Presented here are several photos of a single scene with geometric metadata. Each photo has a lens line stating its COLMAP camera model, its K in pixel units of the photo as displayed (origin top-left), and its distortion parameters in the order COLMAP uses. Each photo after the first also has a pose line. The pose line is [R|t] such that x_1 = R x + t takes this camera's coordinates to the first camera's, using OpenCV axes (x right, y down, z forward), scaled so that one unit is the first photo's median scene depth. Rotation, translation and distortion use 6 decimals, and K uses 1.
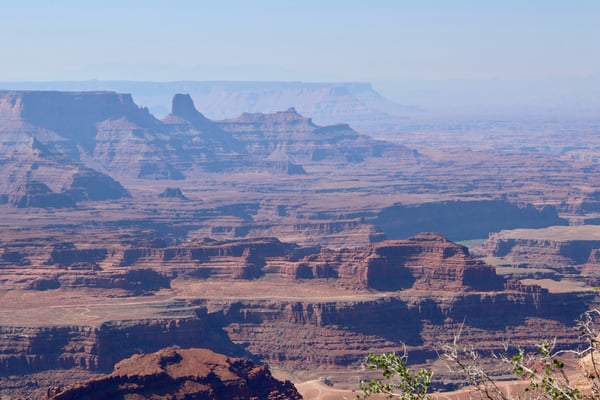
lens RADIAL K [[1357.6, 0, 311.2], [0, 1357.6, 197.4], [0, 0, 1]] dist [0.013297, 0.954069]
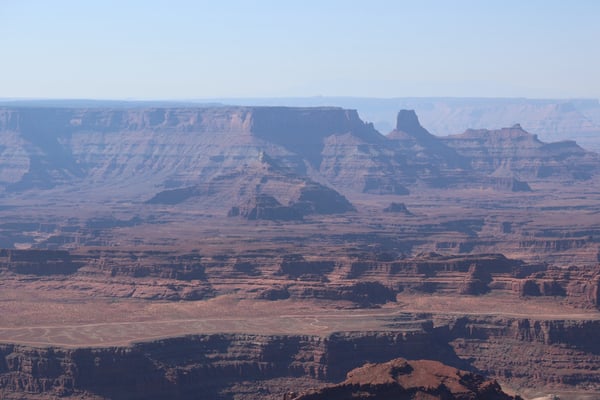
lens RADIAL K [[1357.6, 0, 311.2], [0, 1357.6, 197.4], [0, 0, 1]] dist [0.013297, 0.954069]
pose [[0.986711, 0.013976, -0.161884, -0.003704], [-0.015898, 0.999818, -0.010586, 0.001034], [0.161706, 0.013019, 0.986753, -0.007168]]
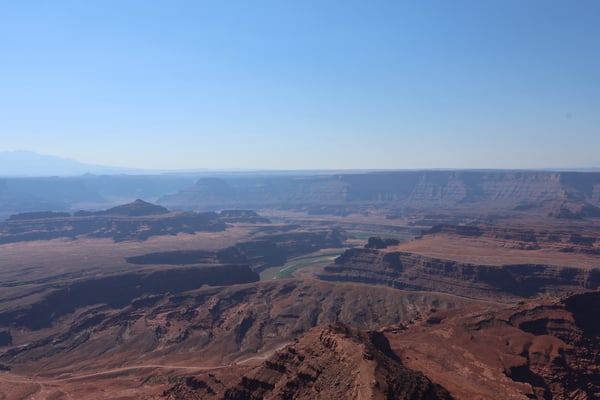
lens RADIAL K [[529.6, 0, 248.2], [0, 529.6, 209.4], [0, 0, 1]] dist [-0.023153, 0.010990]
pose [[0.773972, 0.047213, -0.631457, -0.044180], [-0.052849, 0.998554, 0.009884, 0.011244], [0.631010, 0.025721, 0.775348, -0.100900]]
